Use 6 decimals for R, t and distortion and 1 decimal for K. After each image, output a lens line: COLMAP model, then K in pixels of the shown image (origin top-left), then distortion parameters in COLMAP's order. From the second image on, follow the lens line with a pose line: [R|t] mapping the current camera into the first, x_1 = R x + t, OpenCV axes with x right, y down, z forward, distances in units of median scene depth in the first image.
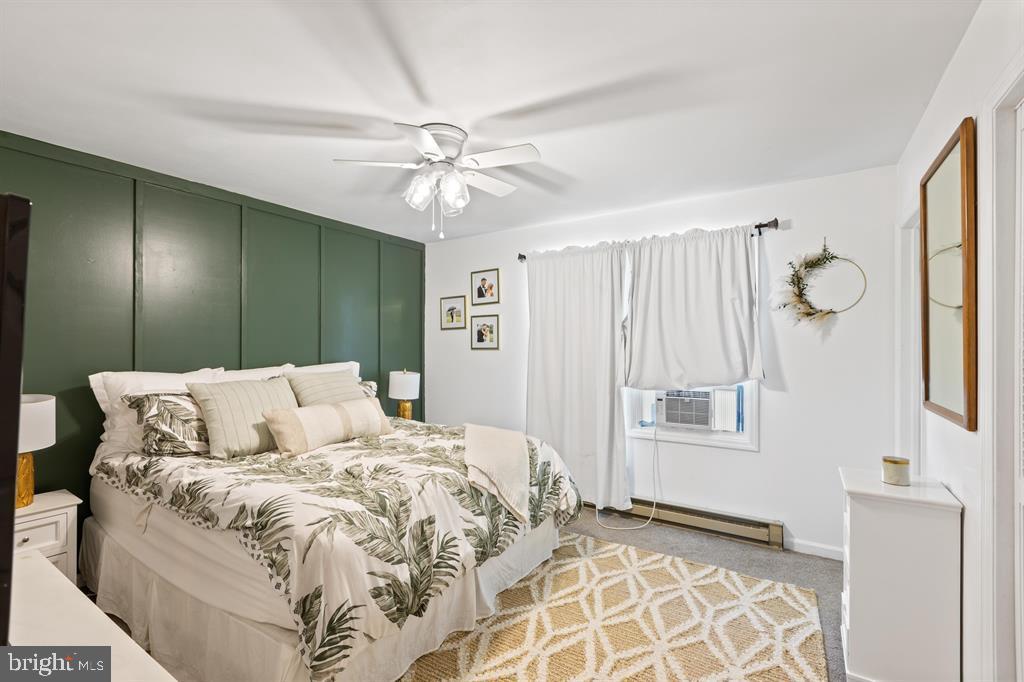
lens RADIAL K [[457.0, 0, 518.1], [0, 457.0, 342.1], [0, 0, 1]] dist [-0.000439, -0.000507]
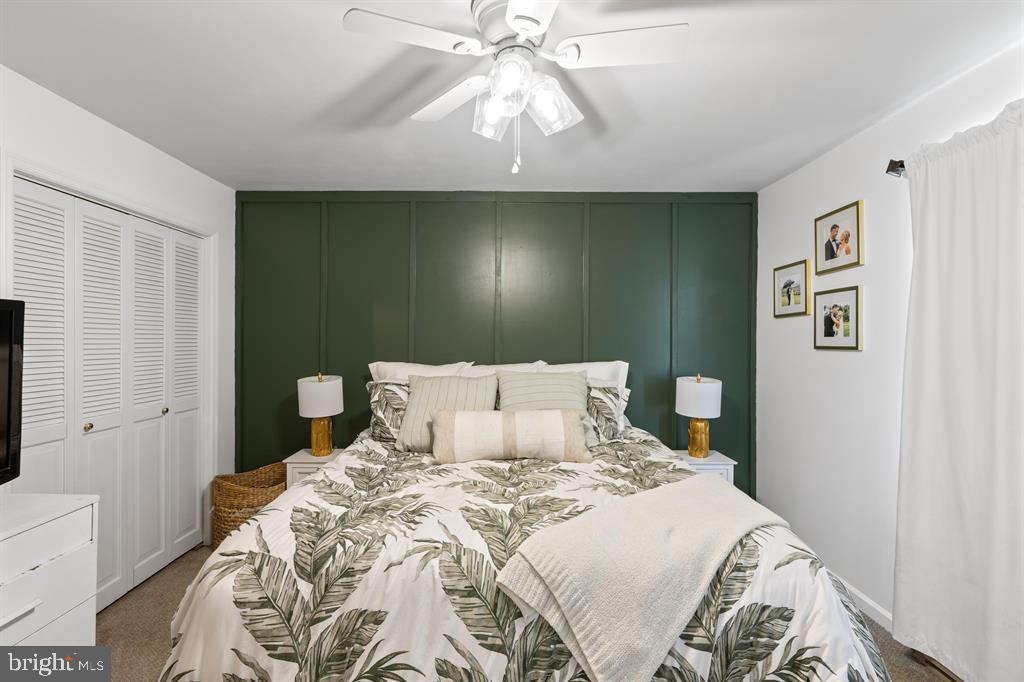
lens RADIAL K [[457.0, 0, 507.5], [0, 457.0, 339.7], [0, 0, 1]] dist [-0.000439, -0.000507]
pose [[0.532226, 0.004020, -0.846592, 0.201788], [0.003801, 0.999967, 0.007138, -0.001793], [0.846593, -0.007016, 0.532194, 0.368038]]
